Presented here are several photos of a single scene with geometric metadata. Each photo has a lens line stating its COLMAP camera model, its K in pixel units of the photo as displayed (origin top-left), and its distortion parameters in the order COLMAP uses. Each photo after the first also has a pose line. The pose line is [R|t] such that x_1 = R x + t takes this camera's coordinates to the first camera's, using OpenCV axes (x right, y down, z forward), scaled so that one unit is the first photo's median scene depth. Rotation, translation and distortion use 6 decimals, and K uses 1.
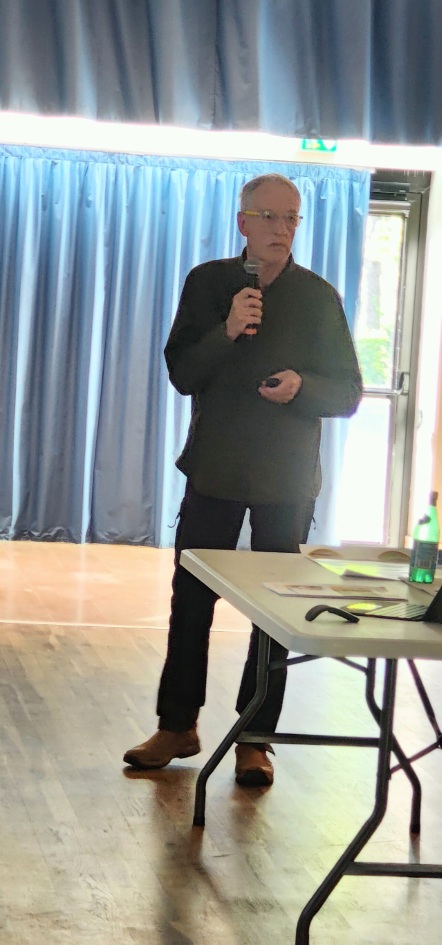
lens RADIAL K [[1979.4, 0, 223.6], [0, 1979.4, 474.4], [0, 0, 1]] dist [0.313852, 0.000000]
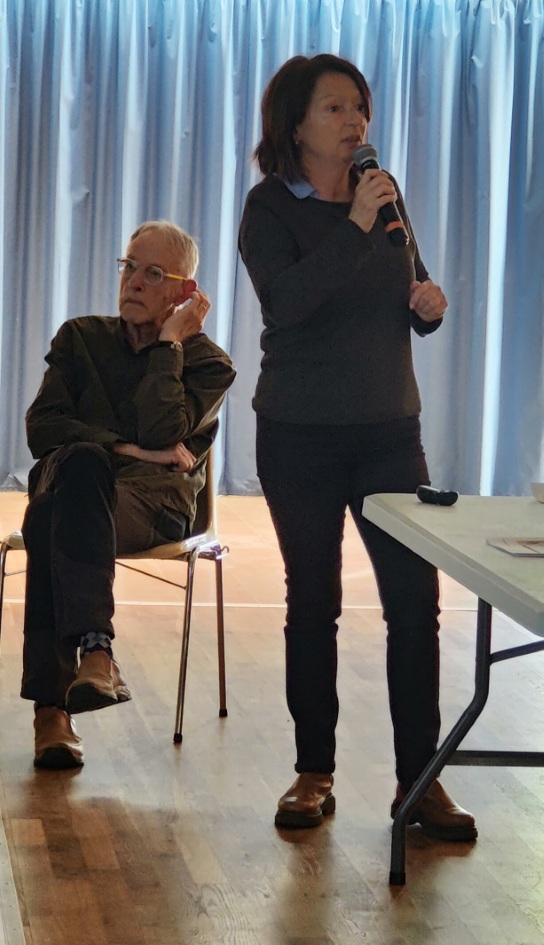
lens RADIAL K [[2117.4, 0, 270.9], [0, 2117.4, 471.7], [0, 0, 1]] dist [0.097945, 0.000000]
pose [[0.999183, -0.025060, -0.031701, -0.024858], [0.025451, 0.999604, 0.011985, 0.016802], [0.031388, -0.012782, 0.999426, 0.210042]]
